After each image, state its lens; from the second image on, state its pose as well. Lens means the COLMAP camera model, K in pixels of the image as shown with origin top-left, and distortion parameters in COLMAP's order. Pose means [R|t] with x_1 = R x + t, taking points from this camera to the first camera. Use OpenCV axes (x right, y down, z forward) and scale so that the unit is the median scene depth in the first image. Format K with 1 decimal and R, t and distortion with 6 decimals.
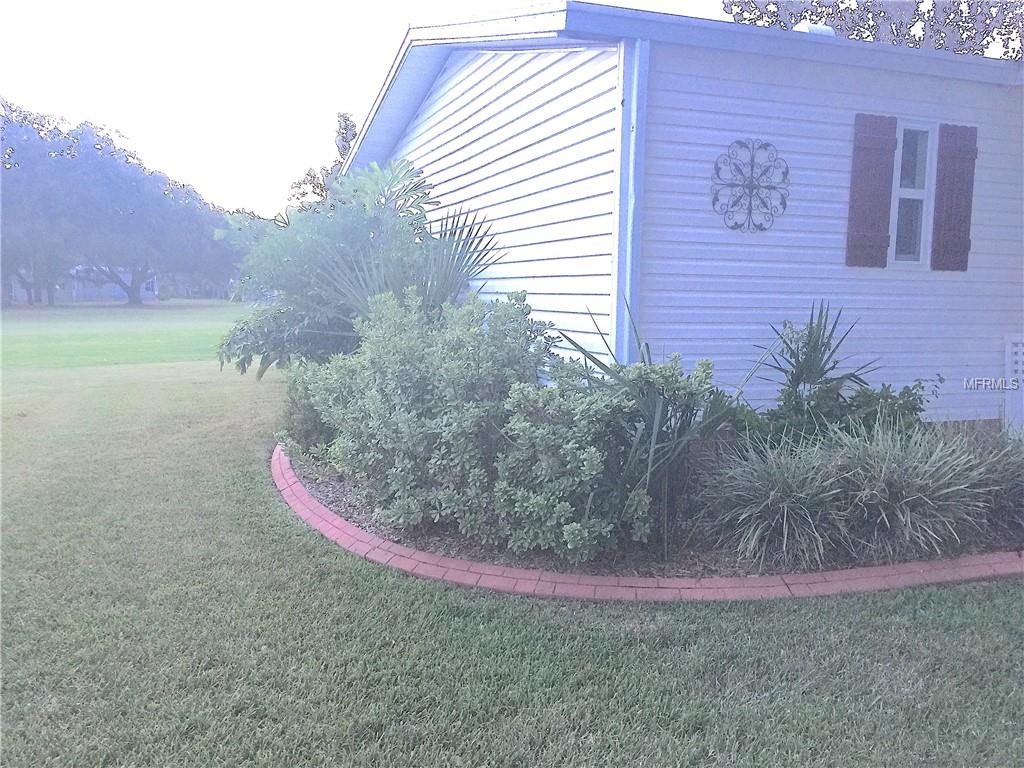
lens RADIAL K [[874.1, 0, 514.7], [0, 874.1, 380.9], [0, 0, 1]] dist [0.048235, -0.074978]
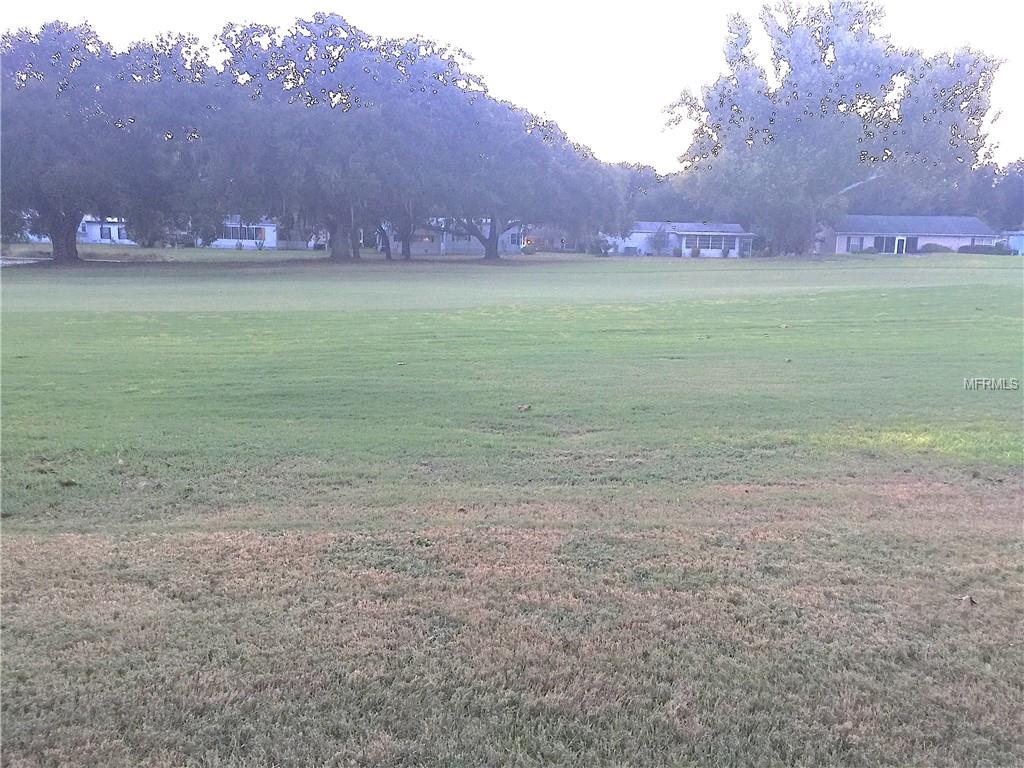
lens RADIAL K [[874.1, 0, 510.0], [0, 874.1, 380.2], [0, 0, 1]] dist [0.048235, -0.074978]
pose [[0.908710, 0.067887, -0.411870, -0.032152], [-0.047452, 0.997091, 0.059653, -0.017676], [0.414721, -0.034663, 0.909288, 0.189505]]
